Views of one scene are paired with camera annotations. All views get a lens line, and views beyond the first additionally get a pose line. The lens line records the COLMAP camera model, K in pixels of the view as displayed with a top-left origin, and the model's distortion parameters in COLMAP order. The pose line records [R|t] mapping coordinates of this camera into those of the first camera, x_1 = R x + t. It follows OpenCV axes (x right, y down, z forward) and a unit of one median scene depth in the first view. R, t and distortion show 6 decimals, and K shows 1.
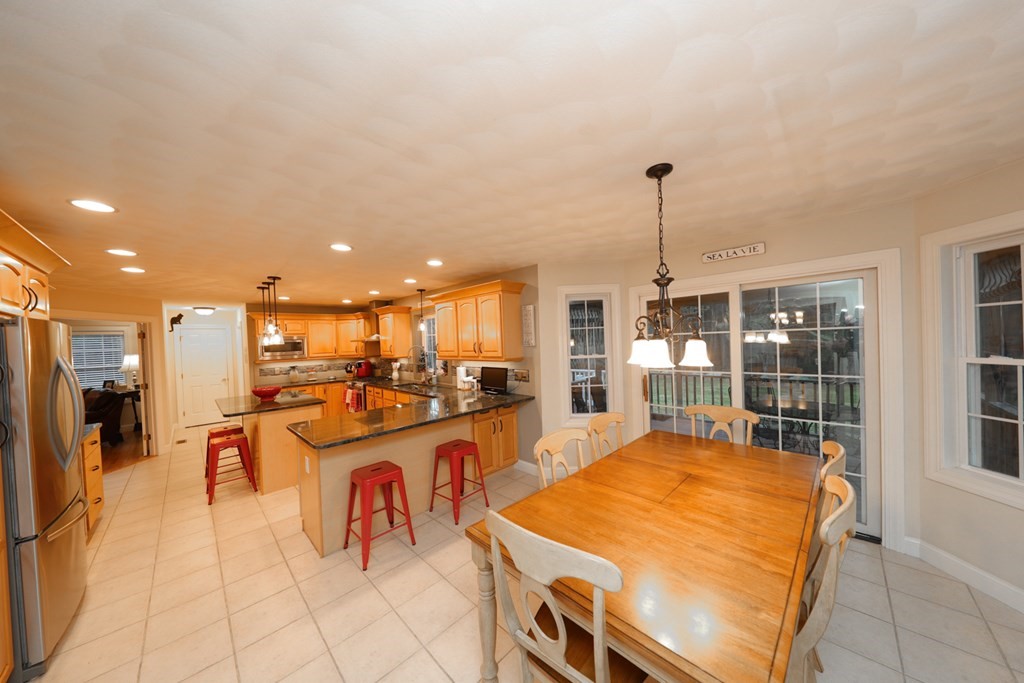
lens RADIAL K [[324.6, 0, 514.9], [0, 324.6, 343.2], [0, 0, 1]] dist [-0.006945, -0.001035]
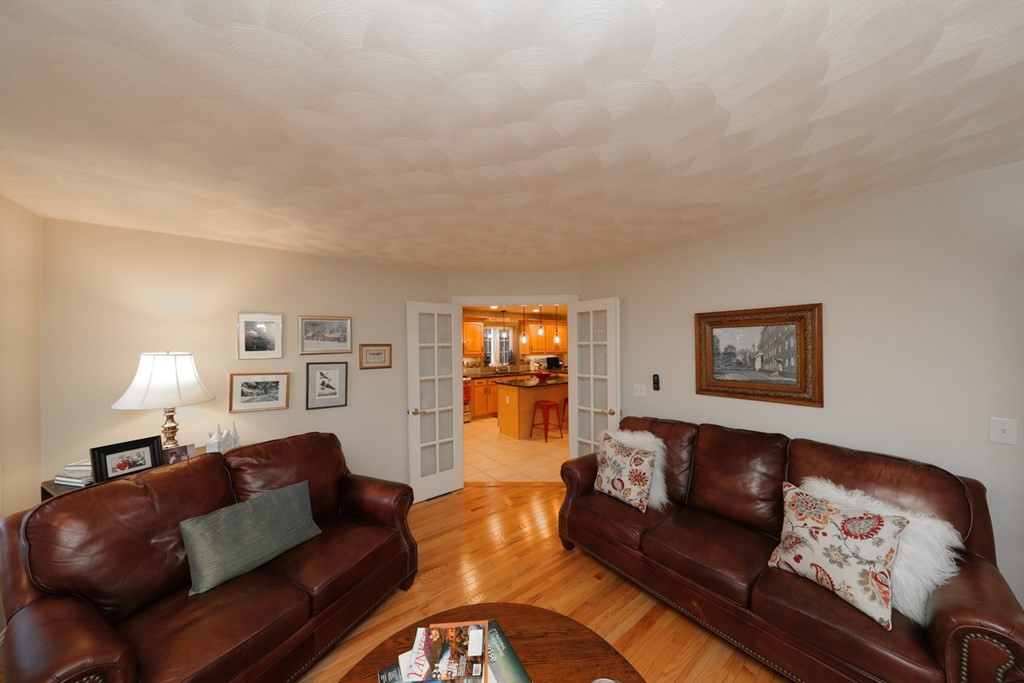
lens RADIAL K [[324.6, 0, 518.5], [0, 324.6, 343.8], [0, 0, 1]] dist [-0.006945, -0.001035]
pose [[0.129123, 0.037936, 0.990903, -1.791852], [0.013930, 0.999100, -0.040065, 0.053093], [-0.991531, 0.018977, 0.128478, 0.737927]]
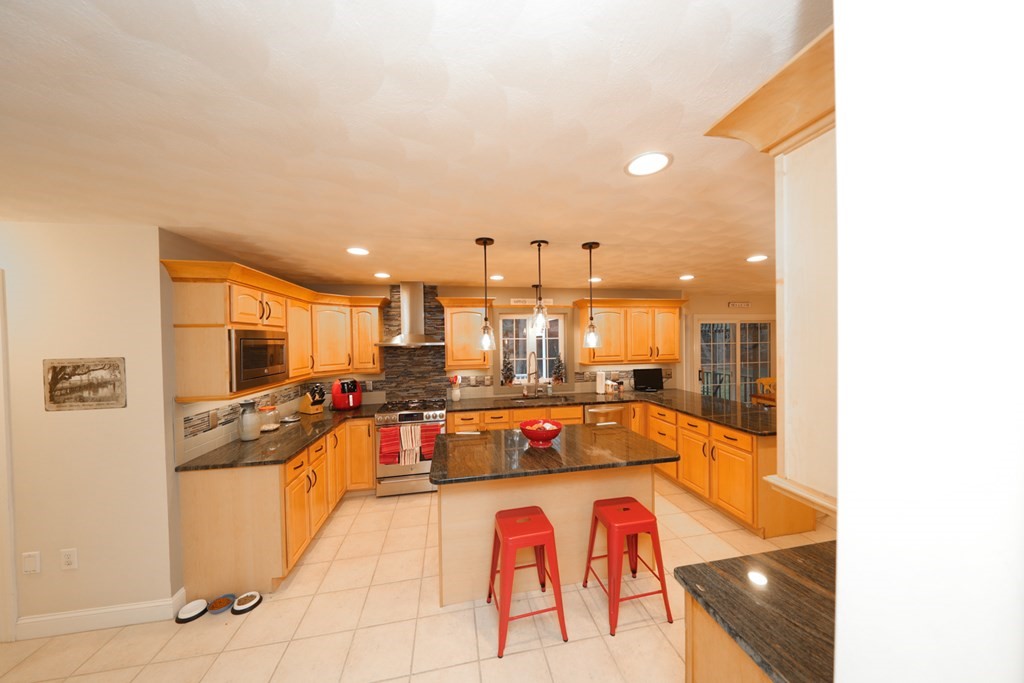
lens RADIAL K [[324.6, 0, 514.0], [0, 324.6, 341.9], [0, 0, 1]] dist [-0.006945, -0.001035]
pose [[0.564667, 0.023008, 0.824998, -1.021302], [0.003937, 0.999525, -0.030570, 0.008184], [-0.825309, 0.020510, 0.564308, 0.572682]]
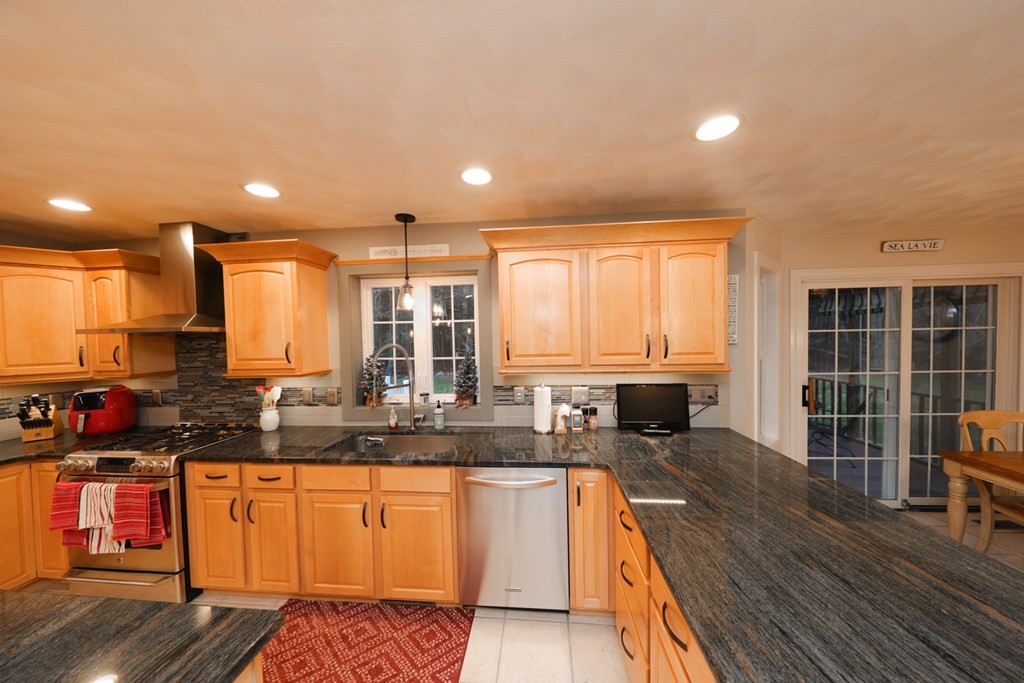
lens RADIAL K [[324.6, 0, 519.1], [0, 324.6, 342.1], [0, 0, 1]] dist [-0.006945, -0.001035]
pose [[0.768274, 0.008588, 0.640064, -0.450115], [-0.001236, 0.999928, -0.011933, 0.008979], [-0.640120, 0.008376, 0.768229, 0.566742]]
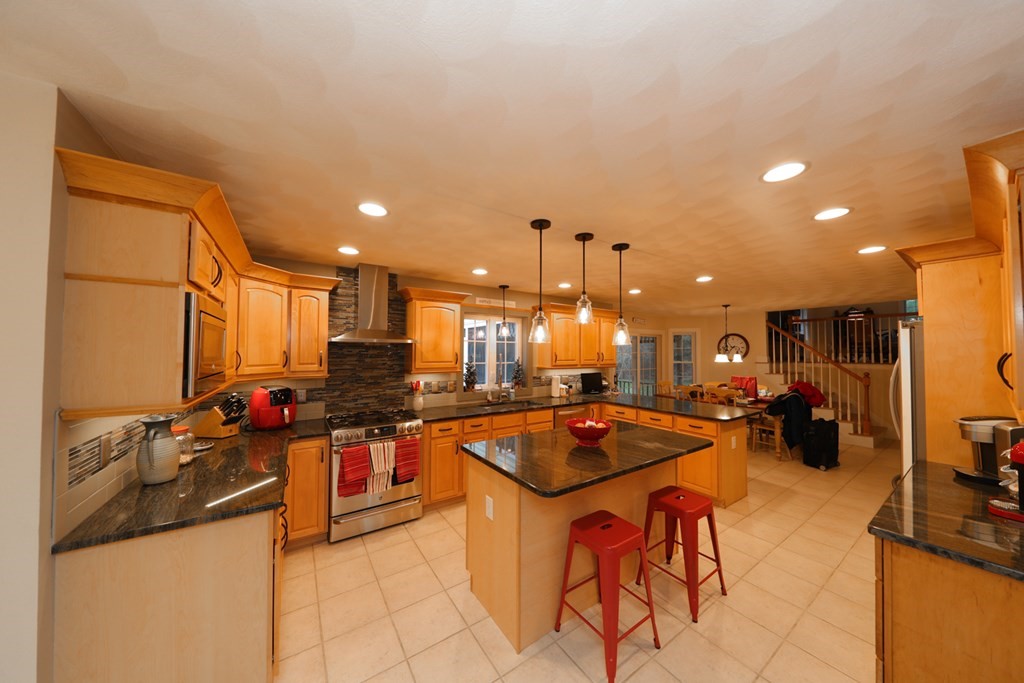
lens RADIAL K [[324.6, 0, 514.3], [0, 324.6, 341.4], [0, 0, 1]] dist [-0.006945, -0.001035]
pose [[0.197841, 0.070968, 0.977662, -1.075664], [-0.001255, 0.997393, -0.072146, 0.033108], [-0.980233, 0.013047, 0.197415, 0.814699]]
